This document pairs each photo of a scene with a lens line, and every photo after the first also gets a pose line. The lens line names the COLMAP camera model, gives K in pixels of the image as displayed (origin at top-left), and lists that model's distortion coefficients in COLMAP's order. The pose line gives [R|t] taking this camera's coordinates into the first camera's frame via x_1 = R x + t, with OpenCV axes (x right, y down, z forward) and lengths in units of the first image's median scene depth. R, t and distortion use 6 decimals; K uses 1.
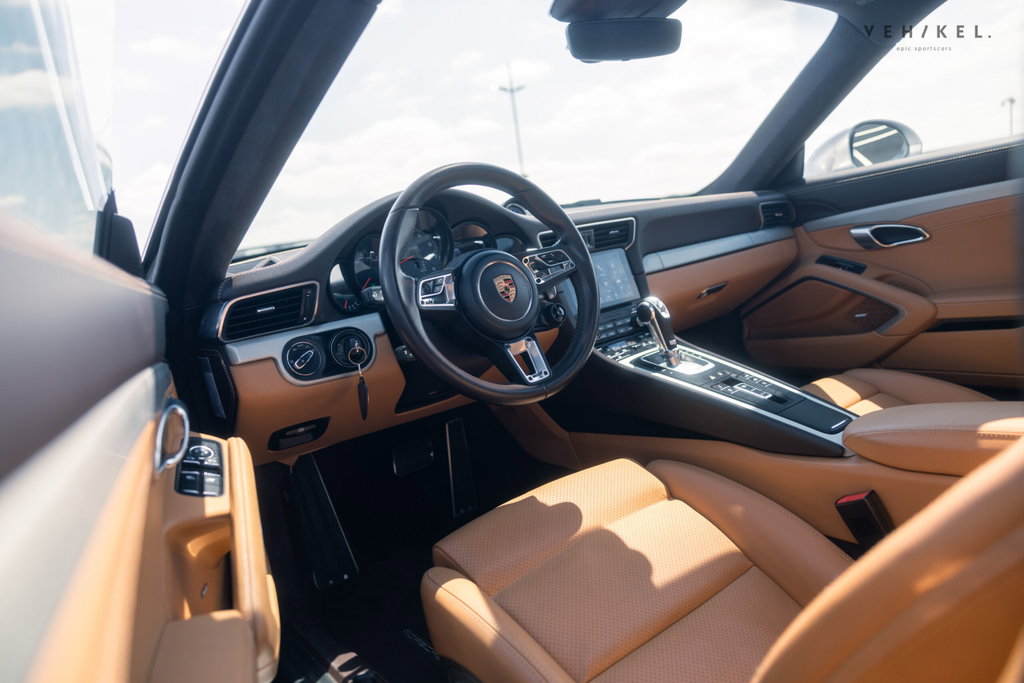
lens RADIAL K [[668.4, 0, 512.0], [0, 668.4, 341.5], [0, 0, 1]] dist [-0.001814, -0.000774]
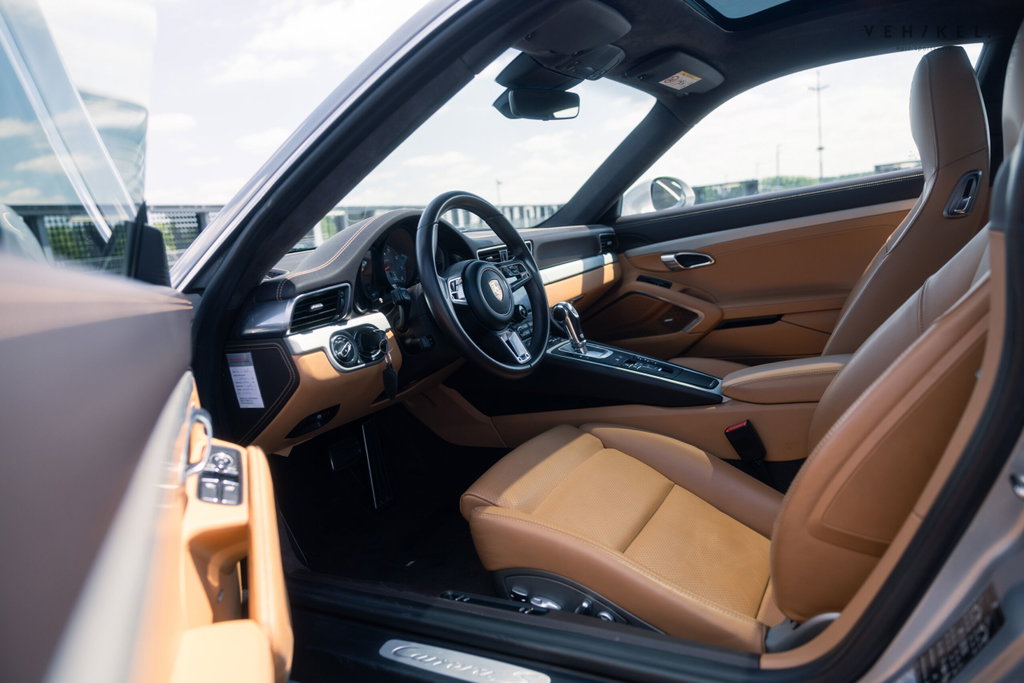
lens RADIAL K [[668.4, 0, 512.0], [0, 668.4, 341.5], [0, 0, 1]] dist [-0.001814, -0.000774]
pose [[0.919770, -0.028021, 0.391456, -0.323482], [0.047317, 0.998089, -0.039731, 0.047163], [-0.389595, 0.055066, 0.919339, -0.119364]]
